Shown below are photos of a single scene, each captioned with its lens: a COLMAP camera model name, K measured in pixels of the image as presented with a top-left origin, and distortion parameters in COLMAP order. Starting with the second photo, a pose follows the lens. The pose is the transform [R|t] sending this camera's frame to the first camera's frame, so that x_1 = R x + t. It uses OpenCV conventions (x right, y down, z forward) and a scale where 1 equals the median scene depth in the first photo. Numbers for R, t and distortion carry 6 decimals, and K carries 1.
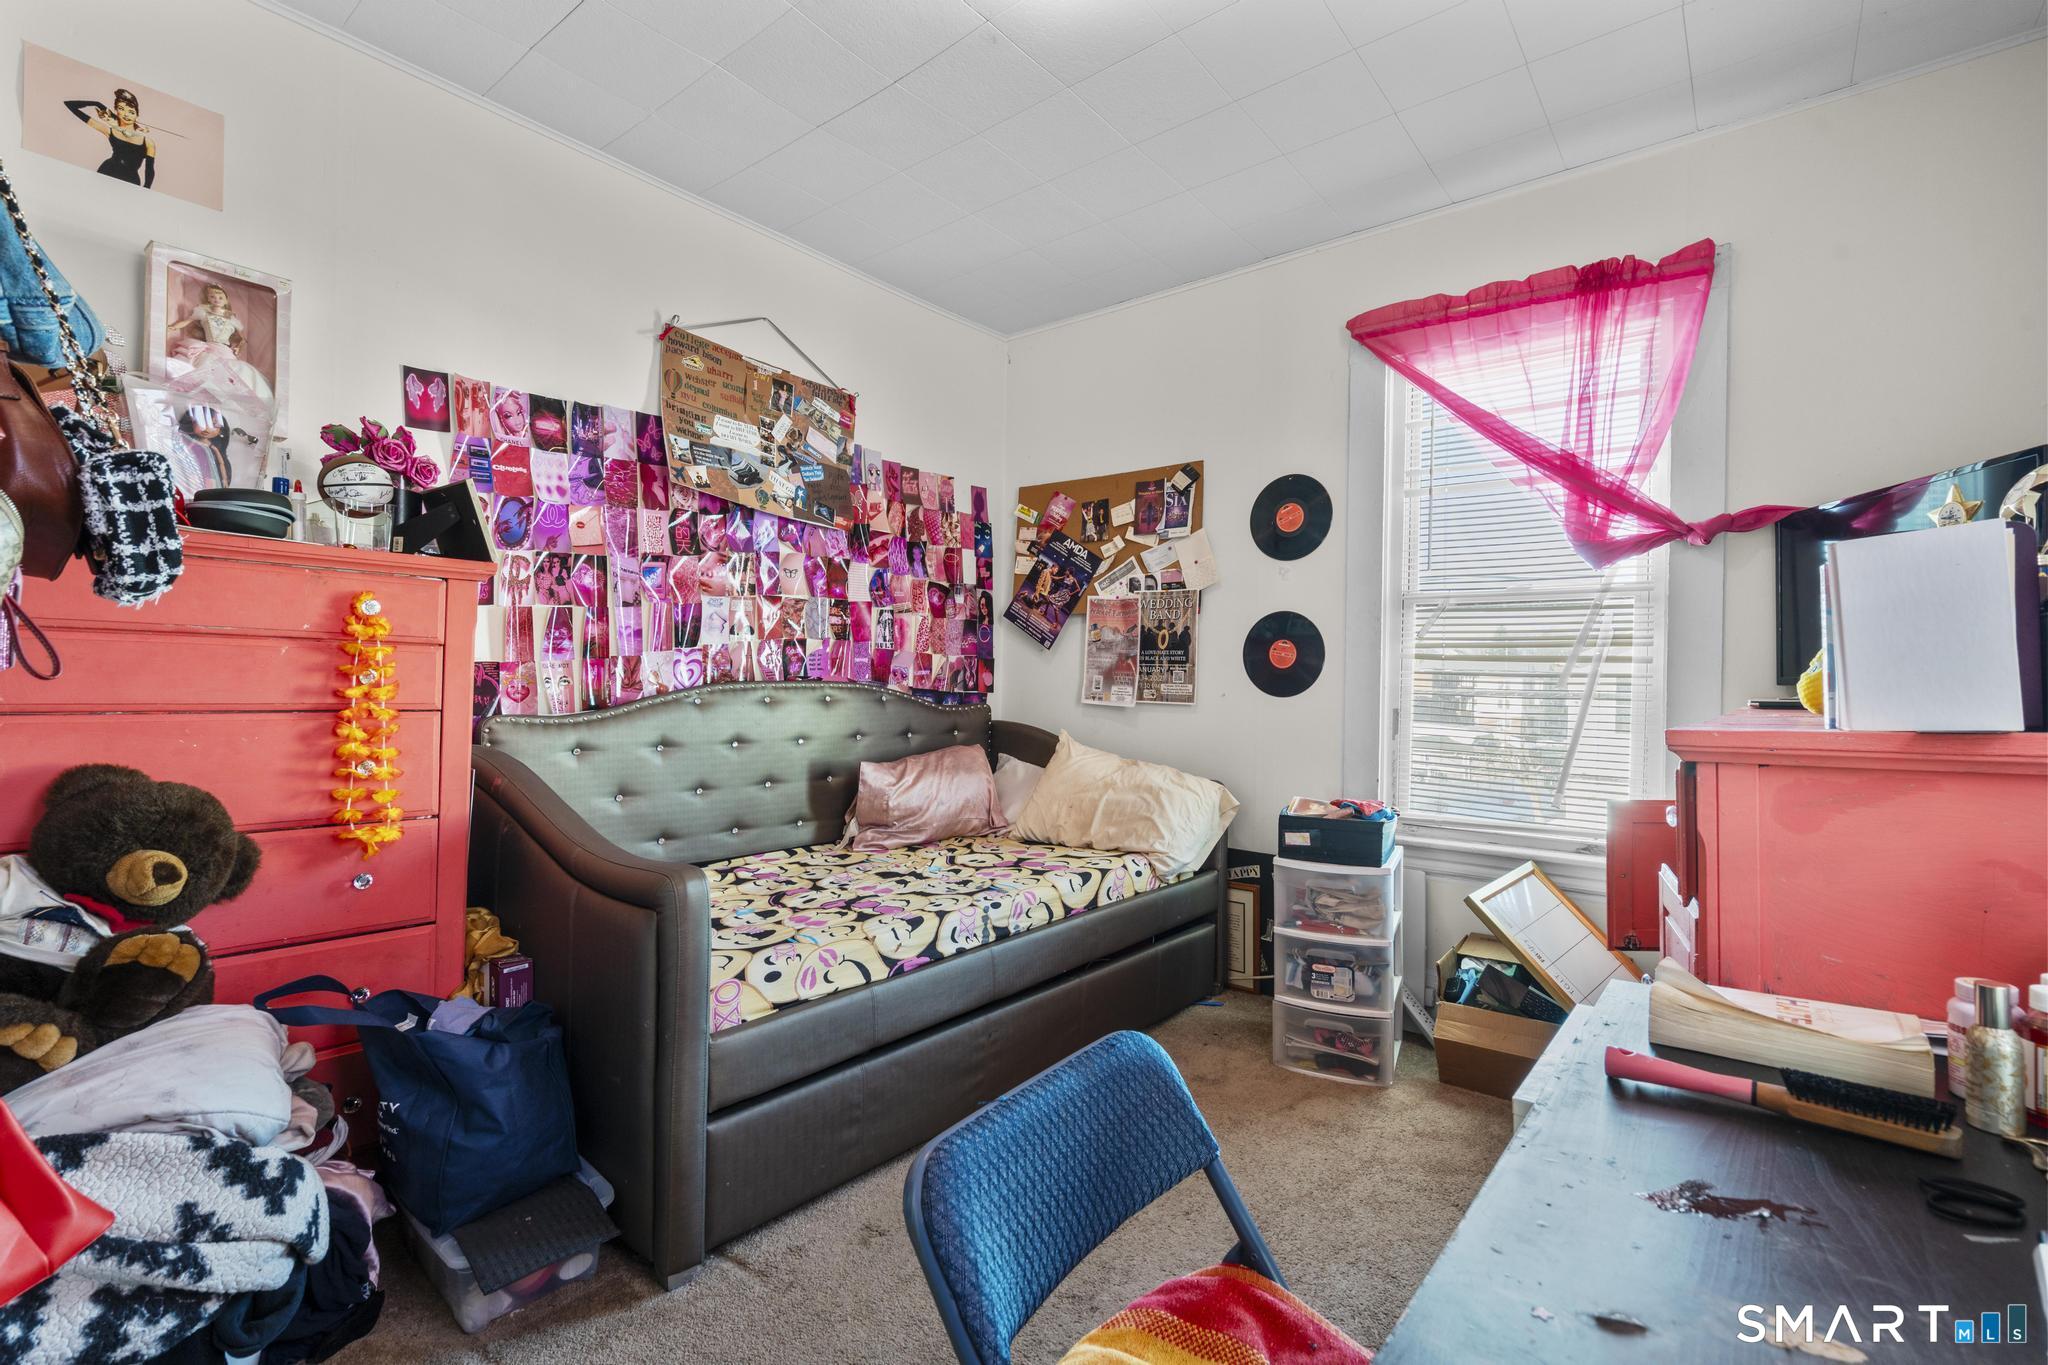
lens RADIAL K [[921.8, 0, 1023.8], [0, 921.8, 672.6], [0, 0, 1]] dist [-0.007757, 0.002616]
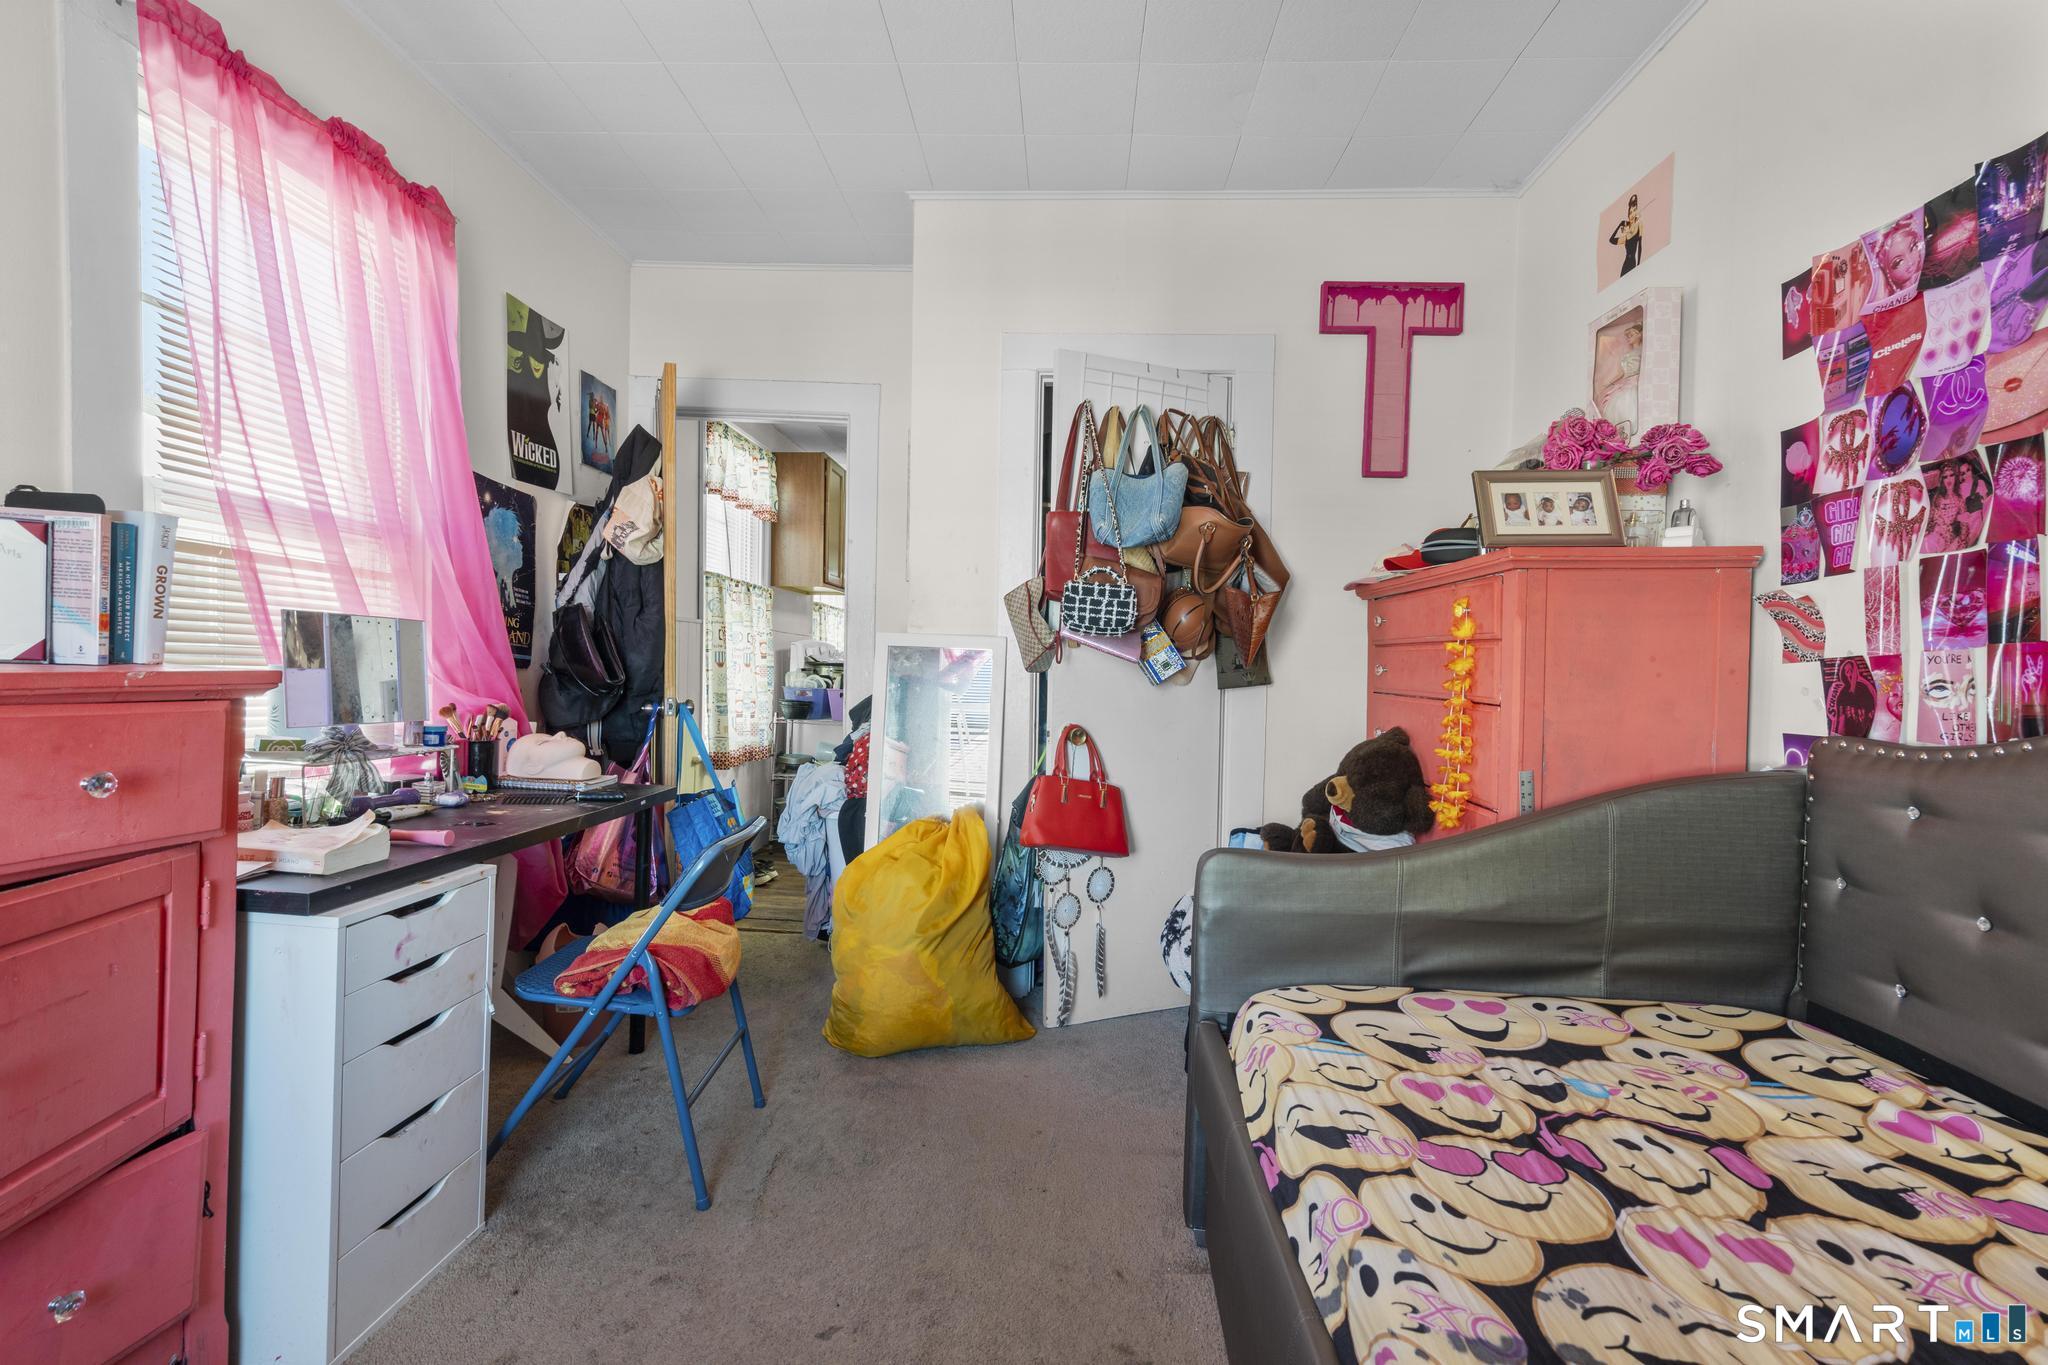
lens RADIAL K [[921.8, 0, 1023.6], [0, 921.8, 677.6], [0, 0, 1]] dist [-0.007757, 0.002616]
pose [[-0.825621, -0.009312, -0.564148, 0.288465], [-0.012485, 0.999920, 0.001767, 0.011019], [0.564086, 0.008503, -0.825672, 1.203371]]
